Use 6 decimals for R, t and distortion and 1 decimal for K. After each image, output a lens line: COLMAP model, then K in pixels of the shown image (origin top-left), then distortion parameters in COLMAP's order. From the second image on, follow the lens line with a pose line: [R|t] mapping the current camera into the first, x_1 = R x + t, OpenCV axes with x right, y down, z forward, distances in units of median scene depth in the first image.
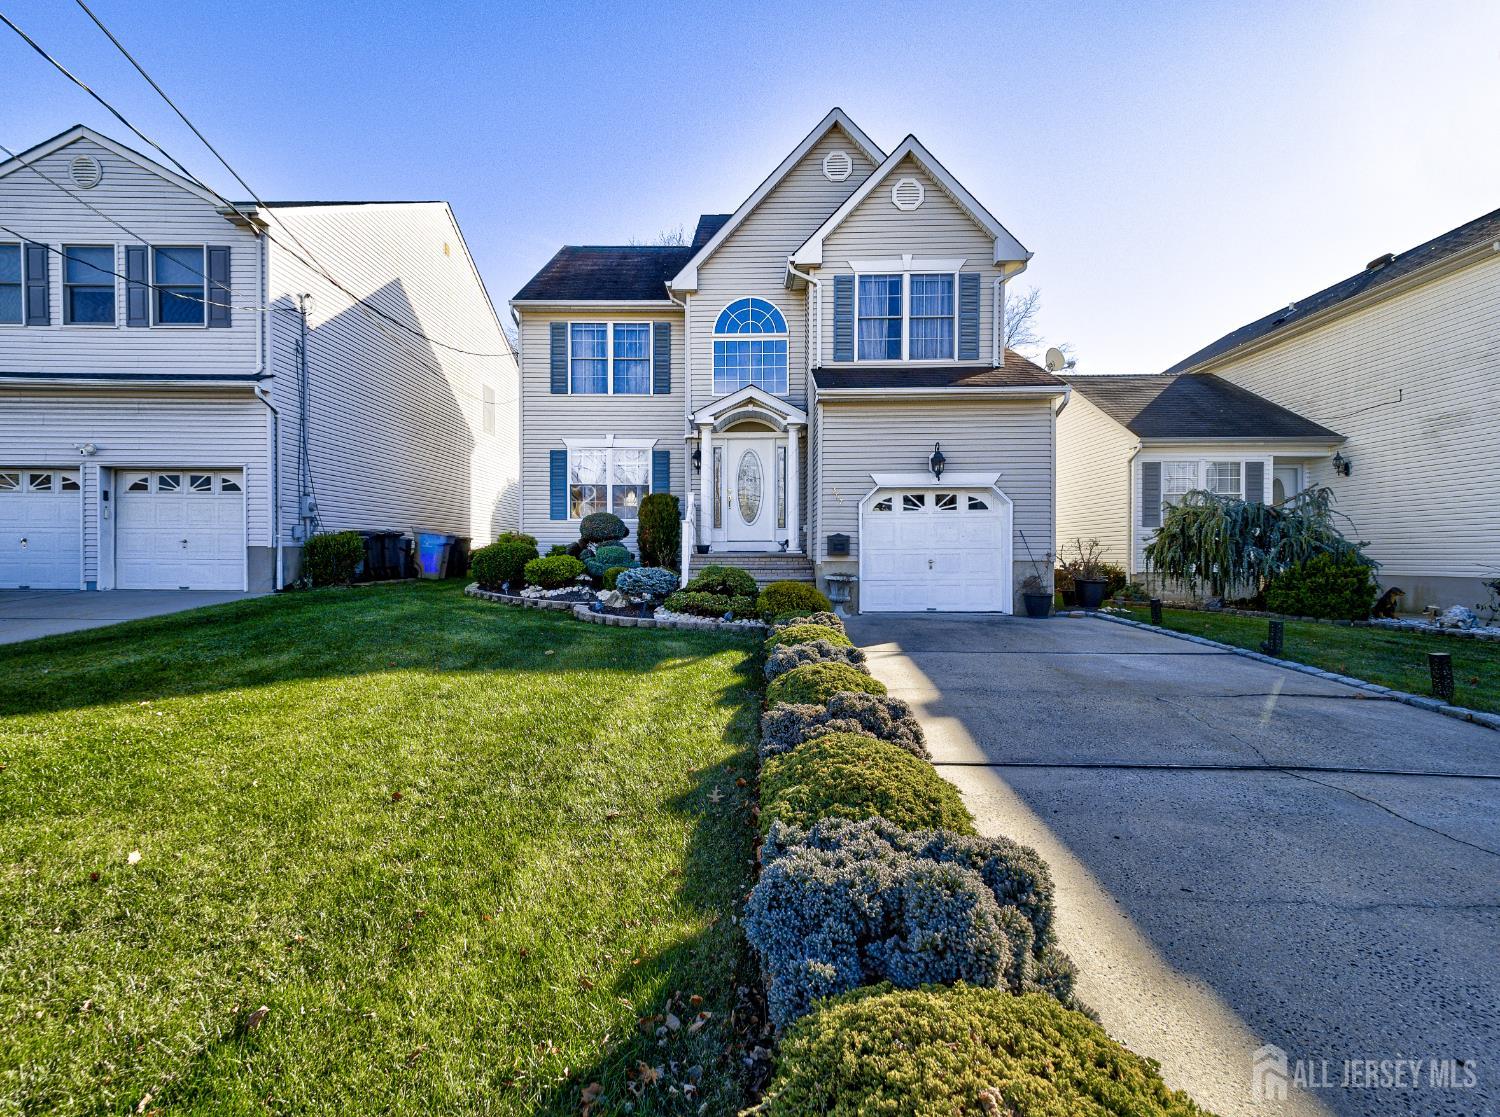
lens RADIAL K [[712.4, 0, 750.0], [0, 712.4, 558.5], [0, 0, 1]] dist [0.034147, -0.000263]
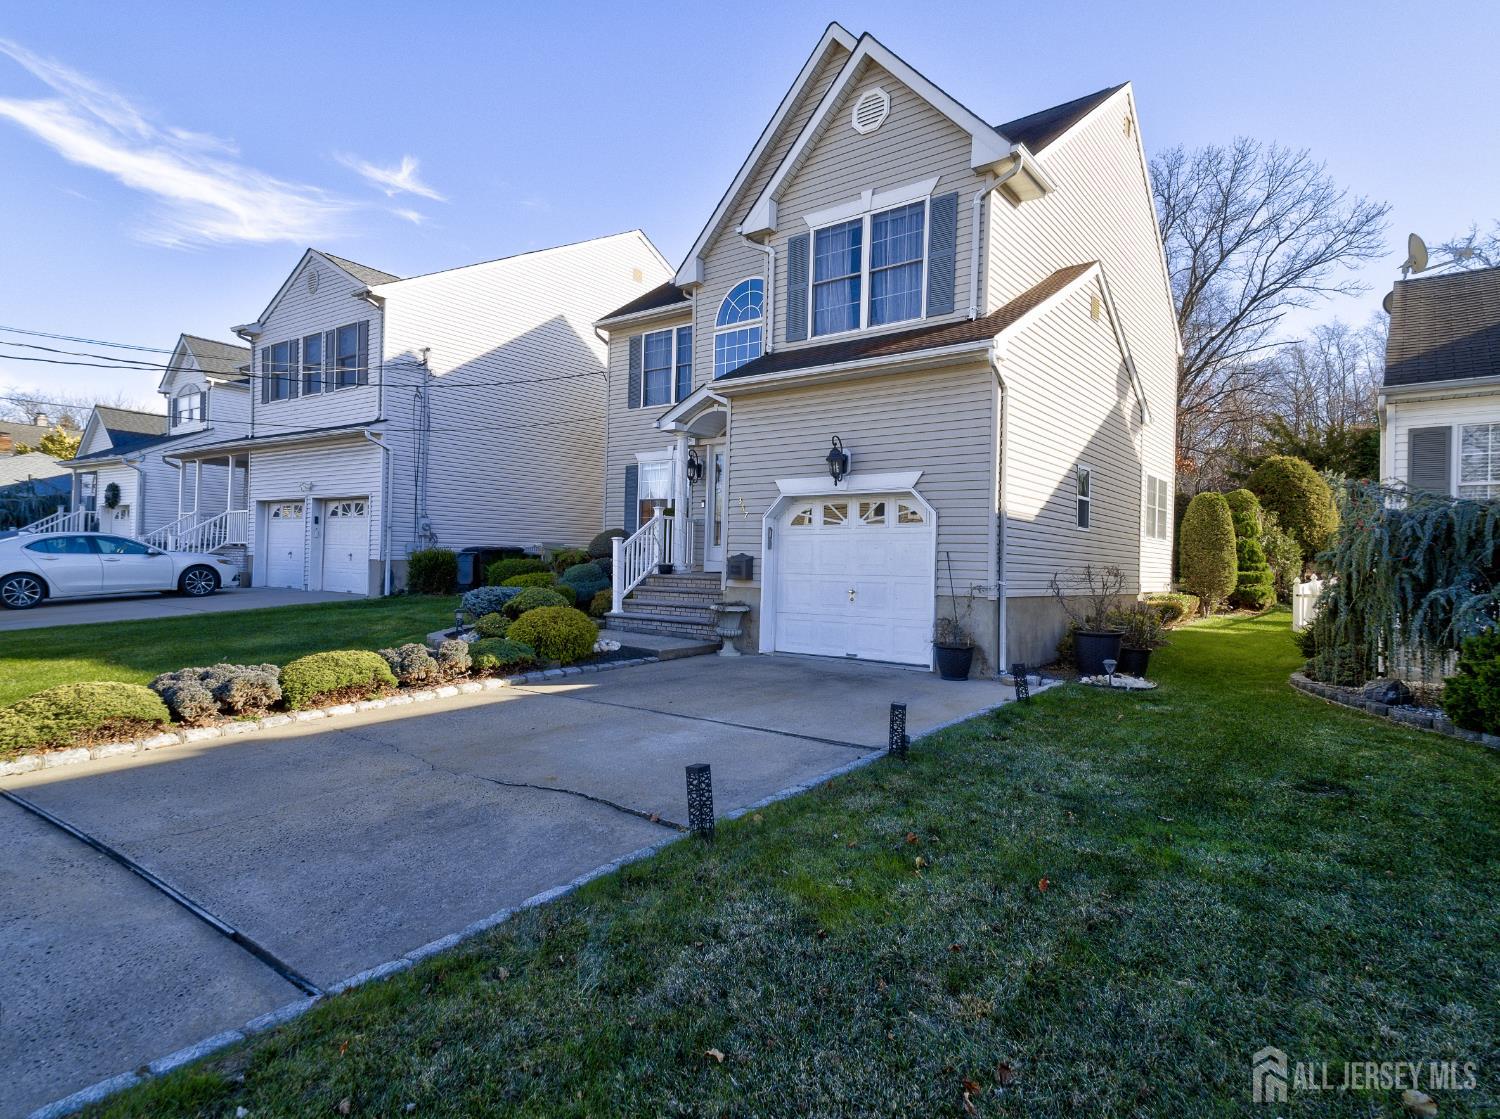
lens RADIAL K [[833.1, 0, 750.0], [0, 833.1, 559.5], [0, 0, 1]] dist [0.055134, 0.000829]
pose [[0.807126, 0.014385, -0.590204, 0.671772], [-0.027879, 0.999517, -0.013763, -0.014433], [0.589721, 0.027563, 0.807137, 0.217060]]
